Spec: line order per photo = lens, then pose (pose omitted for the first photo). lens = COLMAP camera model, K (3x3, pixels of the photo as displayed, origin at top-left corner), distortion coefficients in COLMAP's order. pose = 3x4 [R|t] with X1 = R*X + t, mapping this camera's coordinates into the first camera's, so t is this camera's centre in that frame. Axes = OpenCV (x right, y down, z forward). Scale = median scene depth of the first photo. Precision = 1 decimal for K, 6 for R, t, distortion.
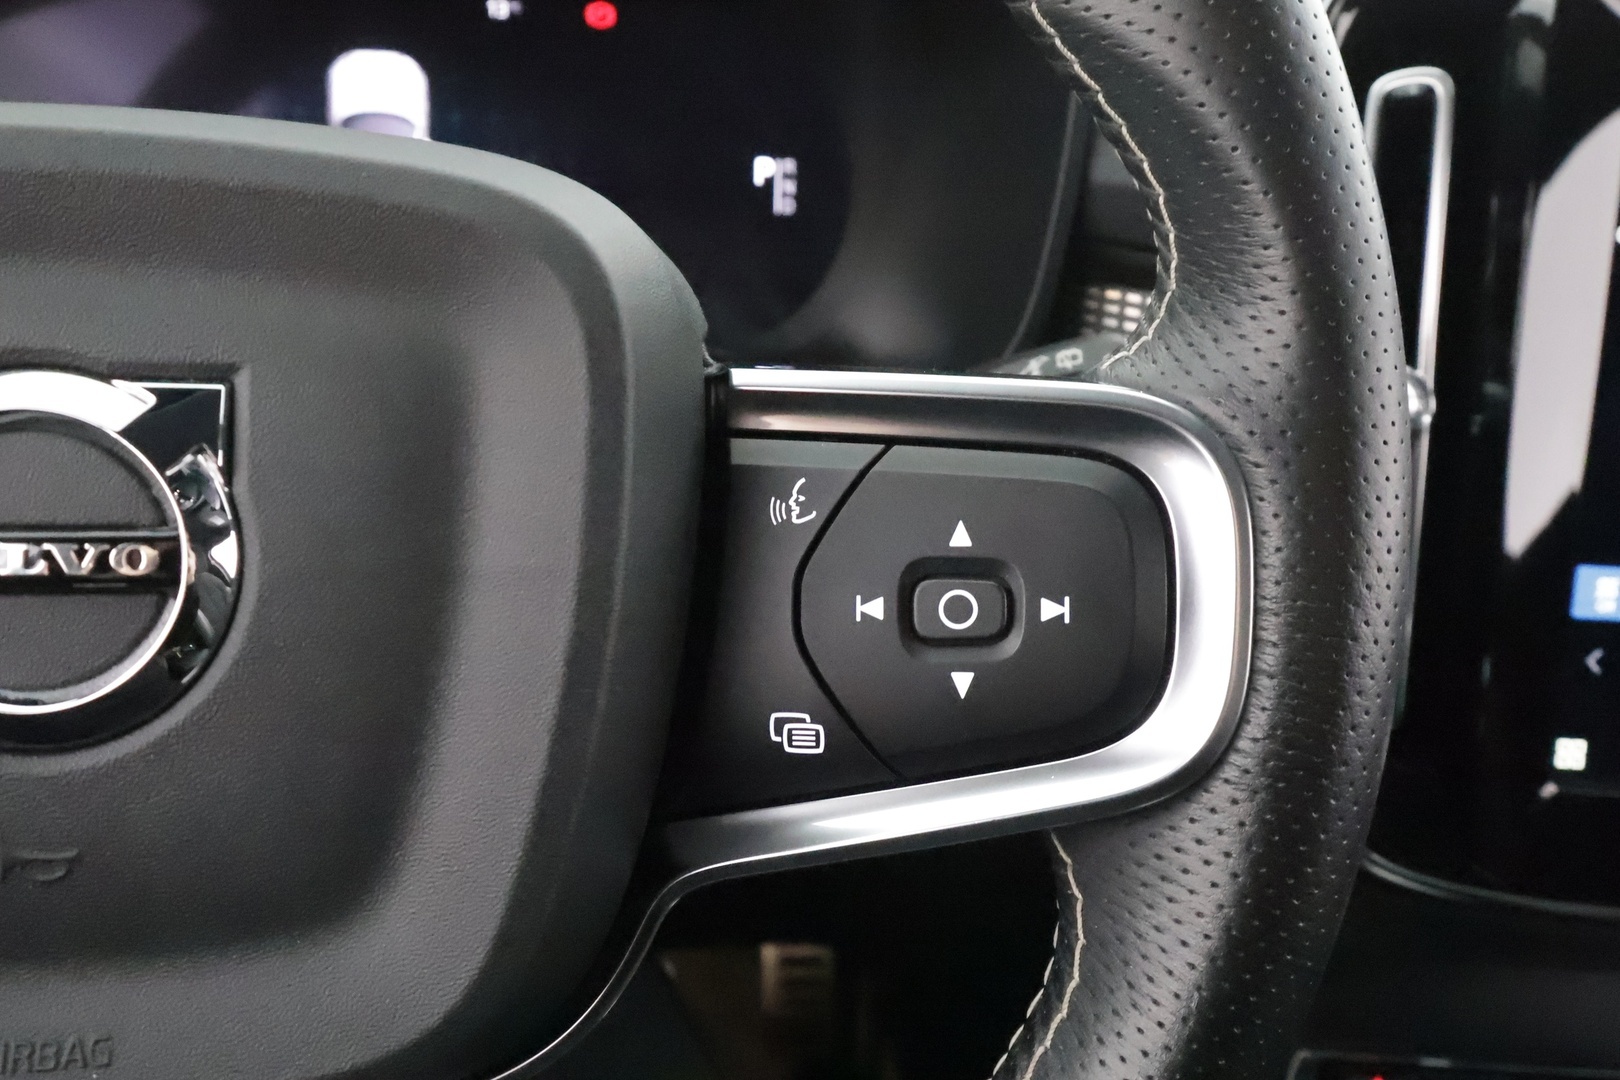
lens RADIAL K [[1314.0, 0, 817.2], [0, 1314.0, 557.4], [0, 0, 1]] dist [-0.002619, -0.003096]
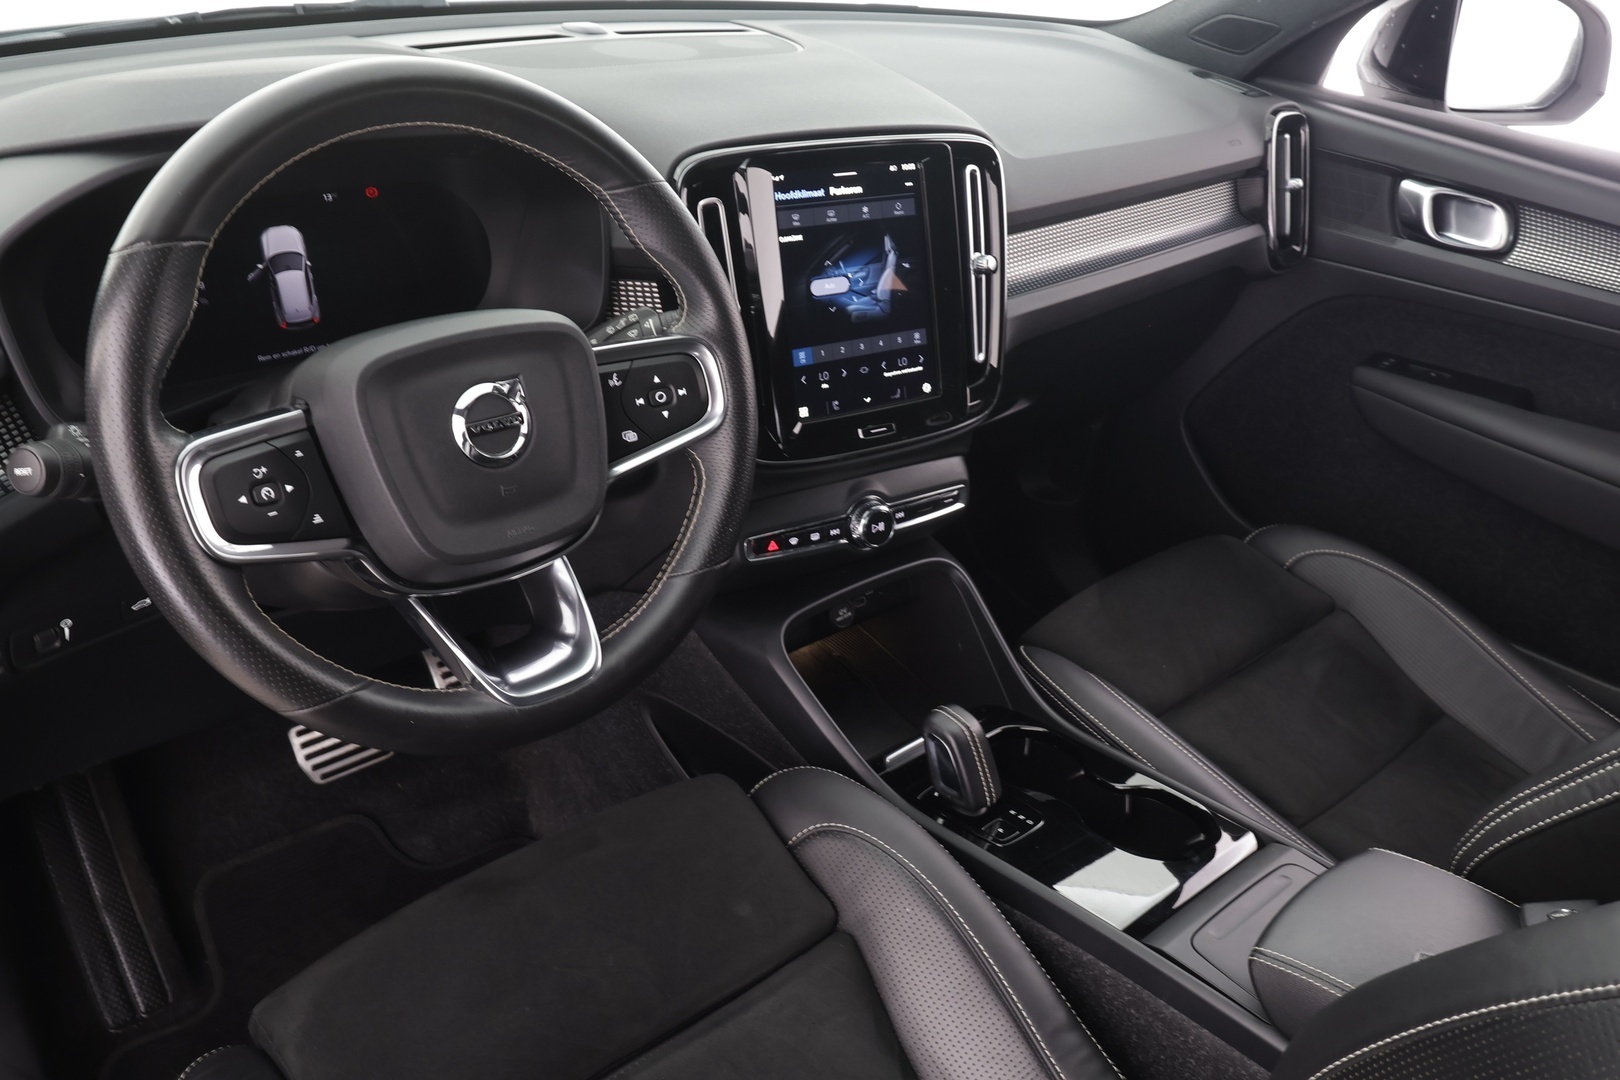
lens RADIAL K [[1314.0, 0, 817.2], [0, 1314.0, 557.4], [0, 0, 1]] dist [-0.002619, -0.003096]
pose [[0.846820, -0.270237, 0.458113, -1.495887], [0.207972, 0.960971, 0.182432, -0.126158], [-0.489533, -0.059212, 0.869972, -2.849137]]
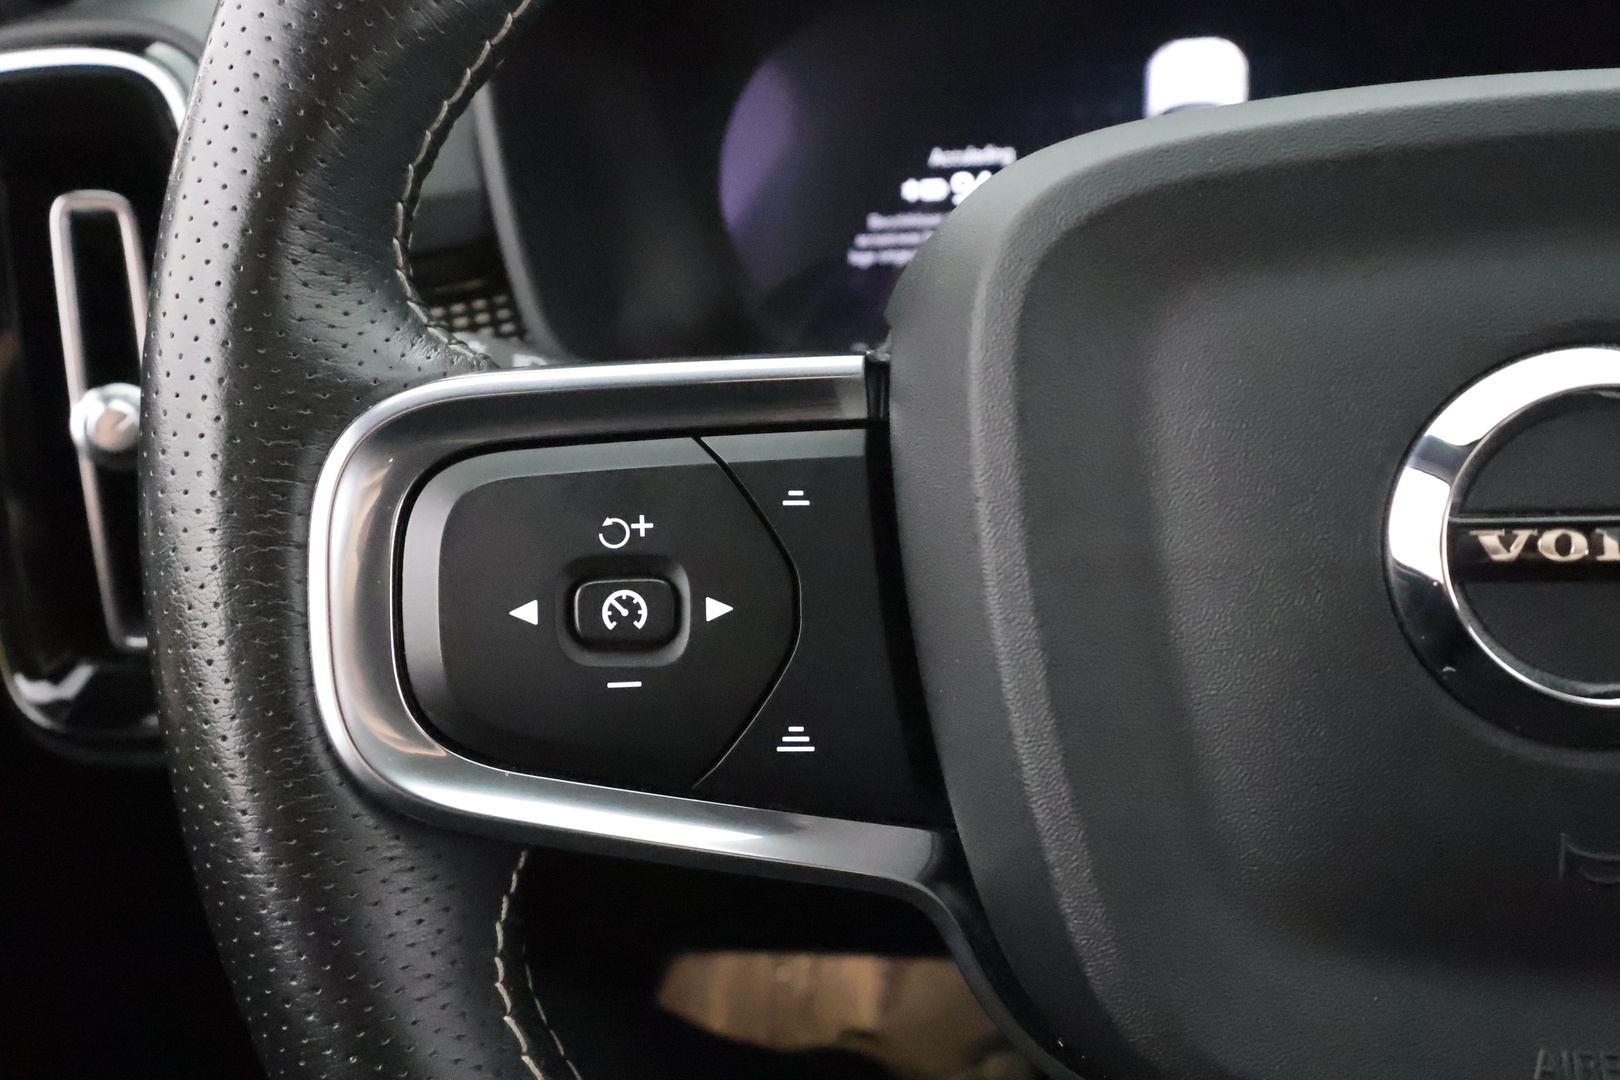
lens RADIAL K [[1314.0, 0, 817.2], [0, 1314.0, 557.4], [0, 0, 1]] dist [-0.002619, -0.003096]
pose [[0.957294, -0.005944, -0.289055, -0.693610], [0.008898, 0.999921, 0.008904, -0.006149], [0.288979, -0.011096, 0.957271, -0.056613]]
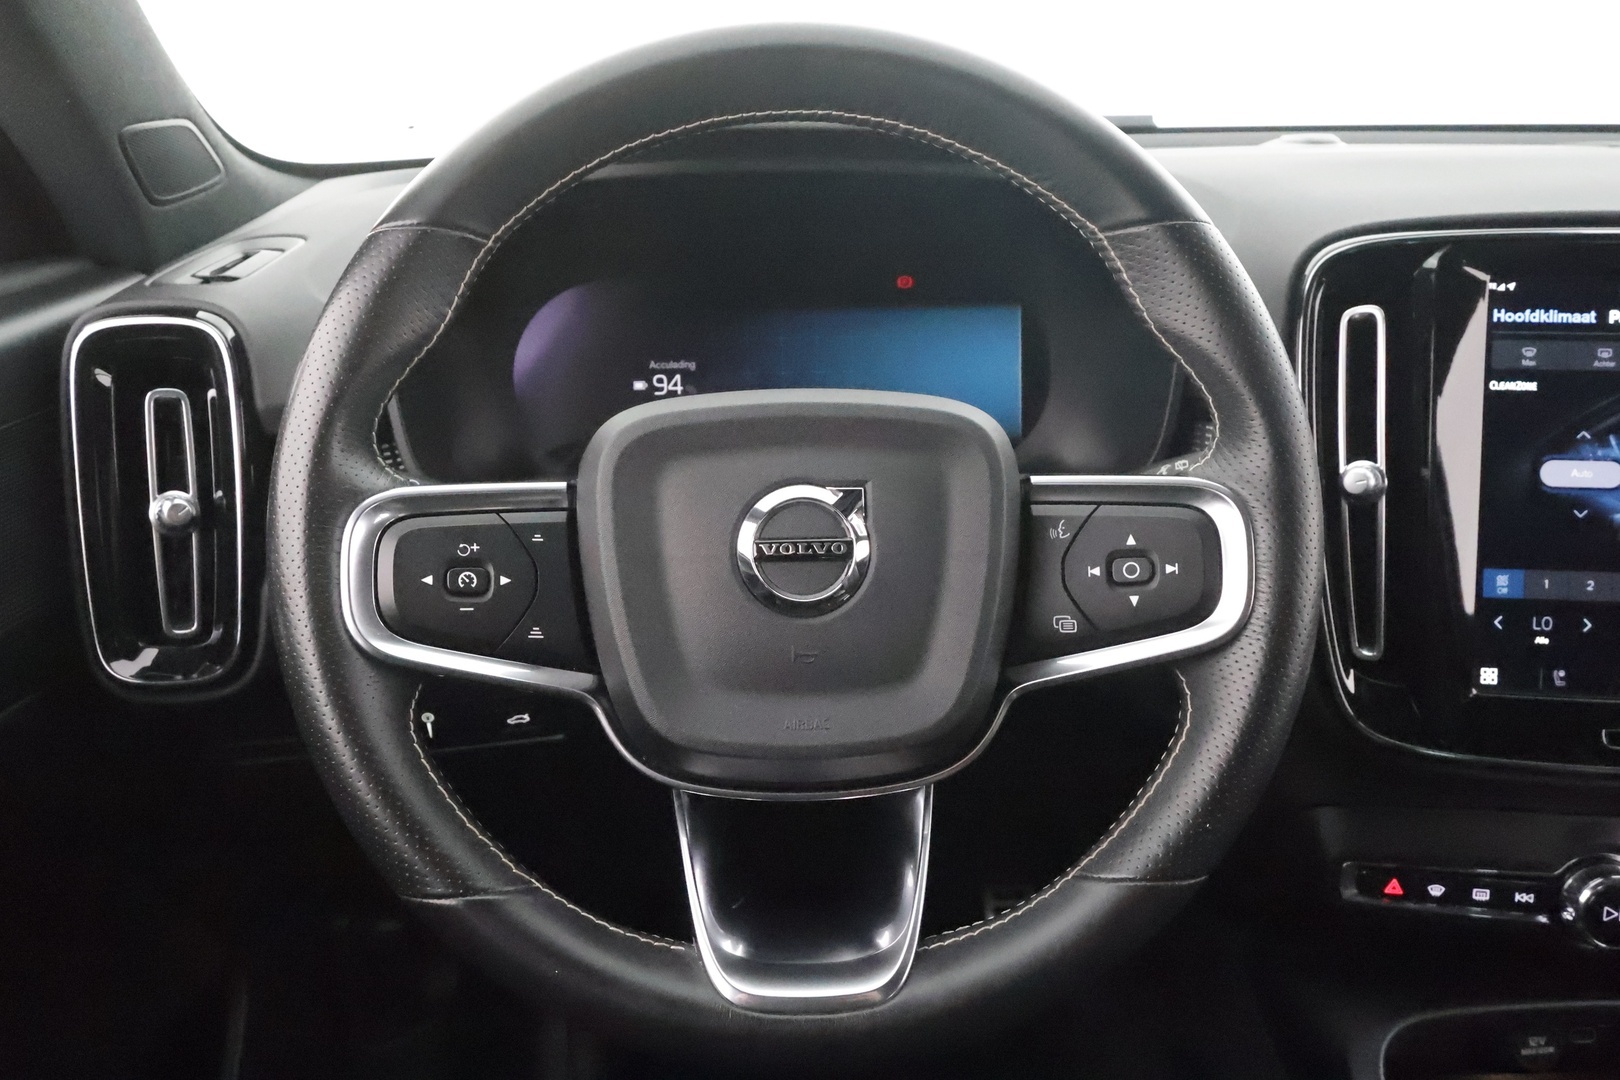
lens RADIAL K [[1254.2, 0, 810.0], [0, 1254.2, 540.0], [0, 0, 1]] dist [0.011303, 0.002279]
pose [[0.990968, -0.028327, -0.131074, -0.176118], [0.016082, 0.995484, -0.093554, 0.190917], [0.133132, 0.090601, 0.986948, -1.380453]]
